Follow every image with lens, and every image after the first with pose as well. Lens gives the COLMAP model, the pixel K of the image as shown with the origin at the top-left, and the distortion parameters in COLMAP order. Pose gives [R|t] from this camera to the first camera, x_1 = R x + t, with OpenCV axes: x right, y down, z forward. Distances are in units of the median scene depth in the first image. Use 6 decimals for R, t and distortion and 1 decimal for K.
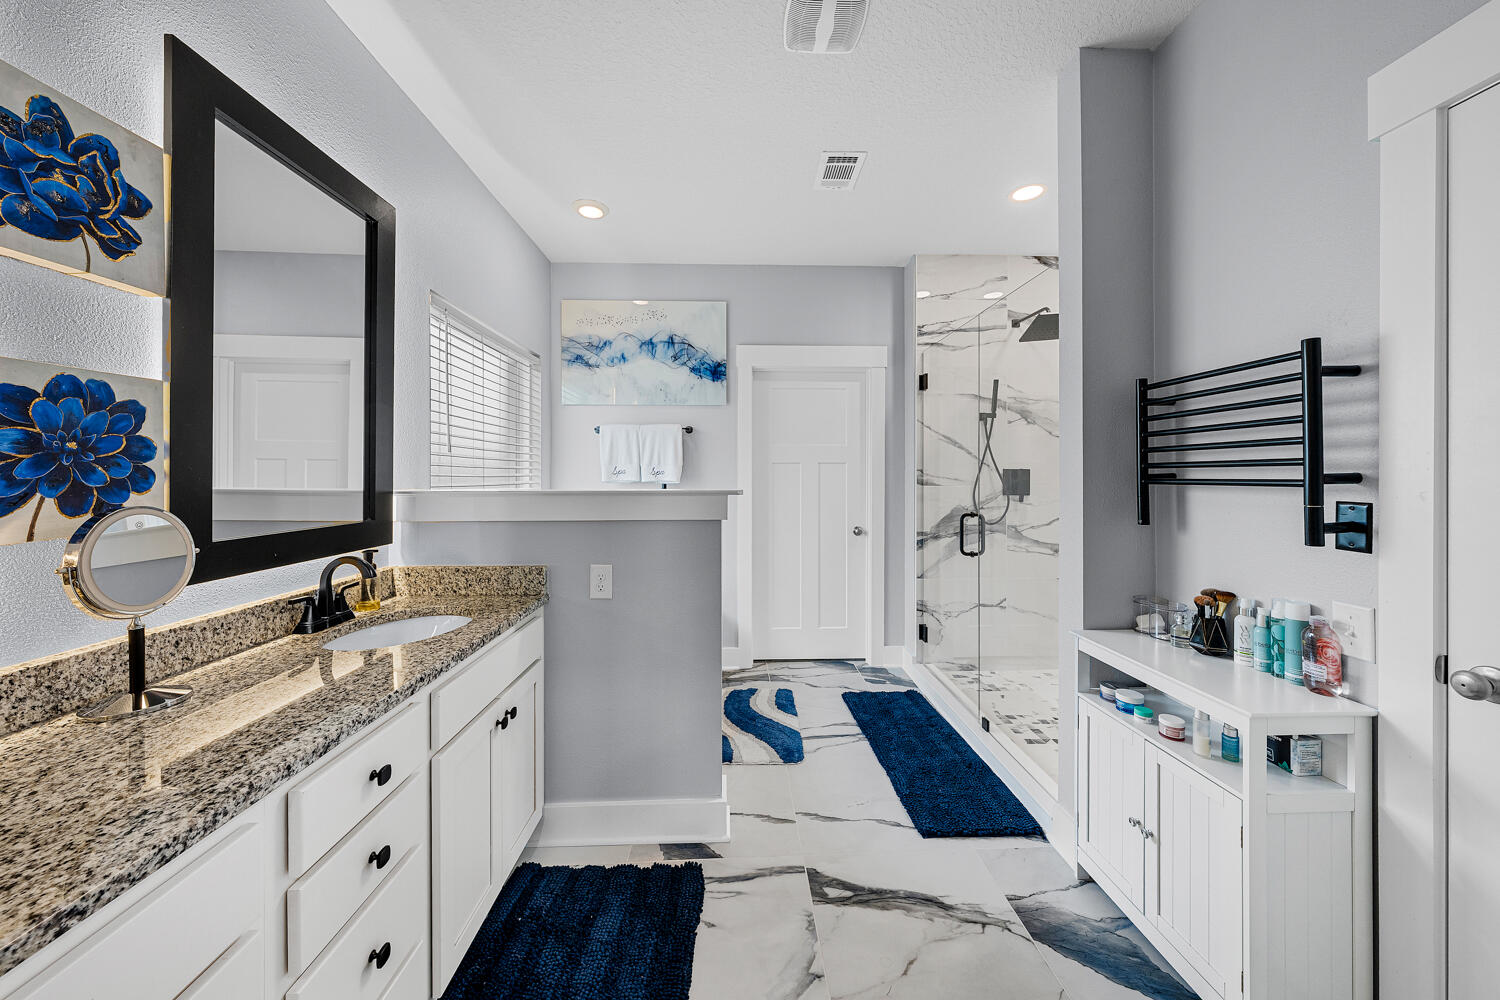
lens RADIAL K [[536.9, 0, 750.1], [0, 536.9, 476.6], [0, 0, 1]] dist [-0.000089, -0.000056]
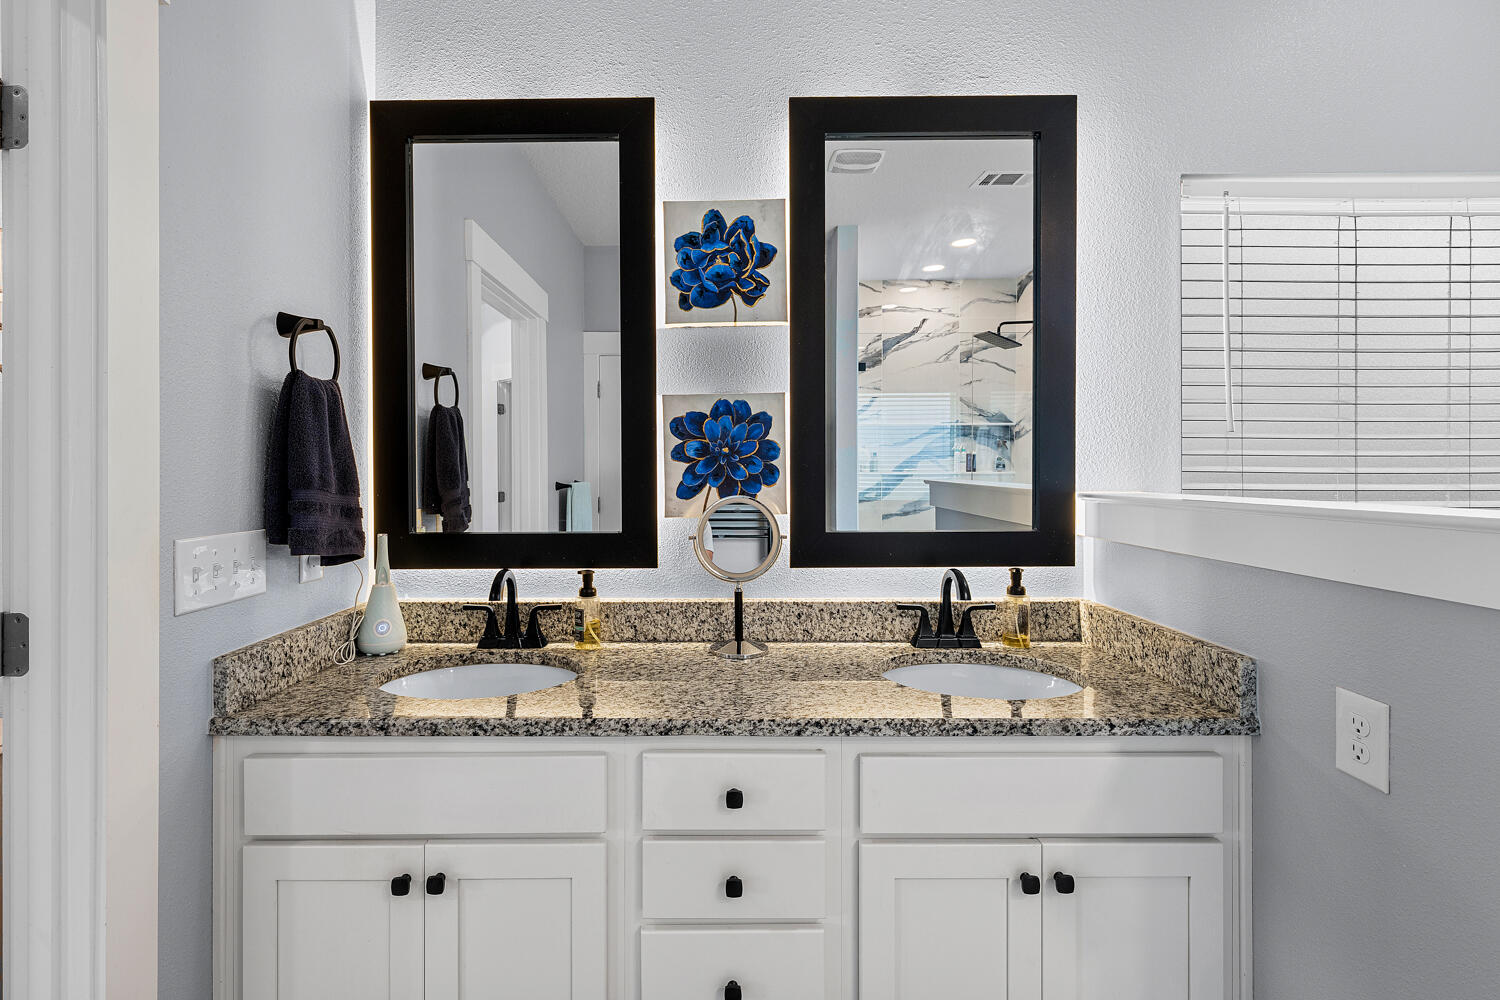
lens RADIAL K [[686.4, 0, 747.5], [0, 686.4, 476.2], [0, 0, 1]] dist [0.000300, -0.000183]
pose [[-0.057824, 0.003802, -0.998320, 0.464162], [-0.001094, 0.999992, 0.003871, 0.002335], [0.998326, 0.001316, -0.057819, 1.057741]]
